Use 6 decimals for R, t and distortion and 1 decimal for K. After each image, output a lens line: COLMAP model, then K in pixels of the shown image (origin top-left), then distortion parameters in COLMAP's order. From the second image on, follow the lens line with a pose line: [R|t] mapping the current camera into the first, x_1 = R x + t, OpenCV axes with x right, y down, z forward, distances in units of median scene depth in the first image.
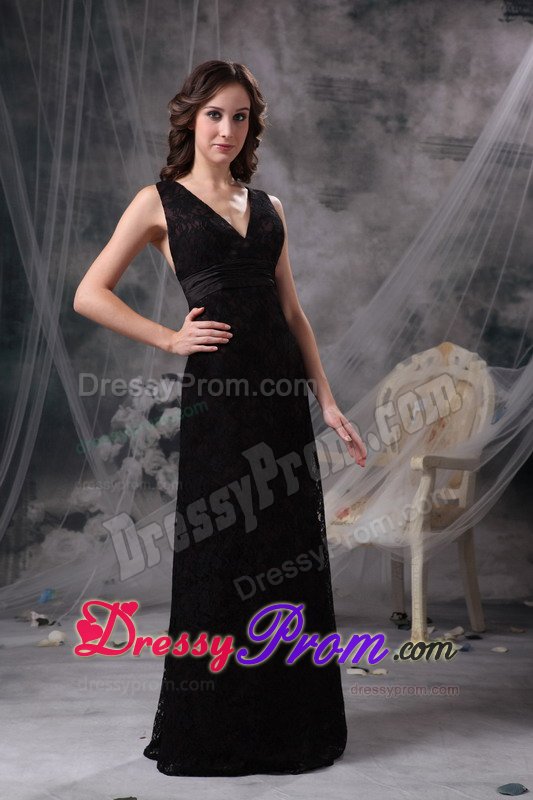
lens RADIAL K [[1332.9, 0, 272.3], [0, 1332.9, 407.0], [0, 0, 1]] dist [0.140453, 0.000000]
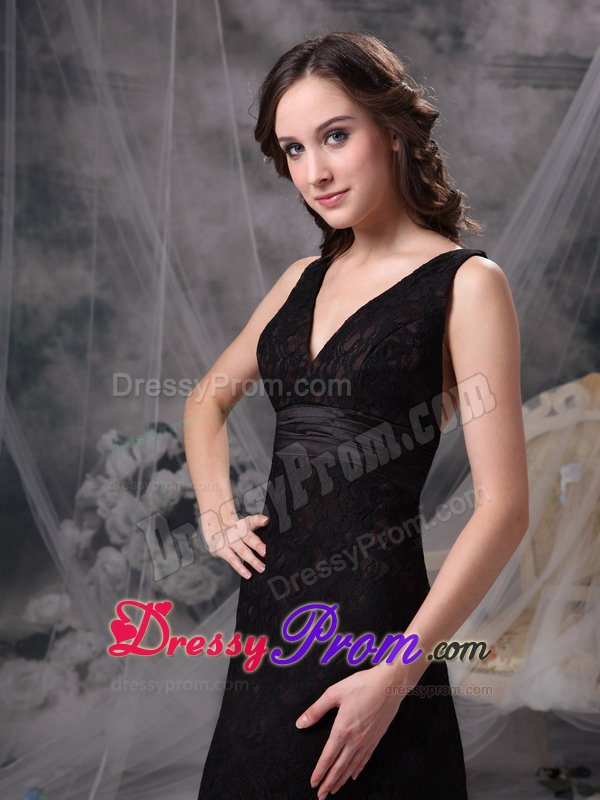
lens RADIAL K [[1552.3, 0, 295.7], [0, 1552.3, 437.7], [0, 0, 1]] dist [0.141992, 0.000000]
pose [[0.991093, -0.077303, 0.108438, -0.093068], [0.069164, 0.994636, 0.076911, -0.074655], [-0.113801, -0.068726, 0.991124, 0.190145]]
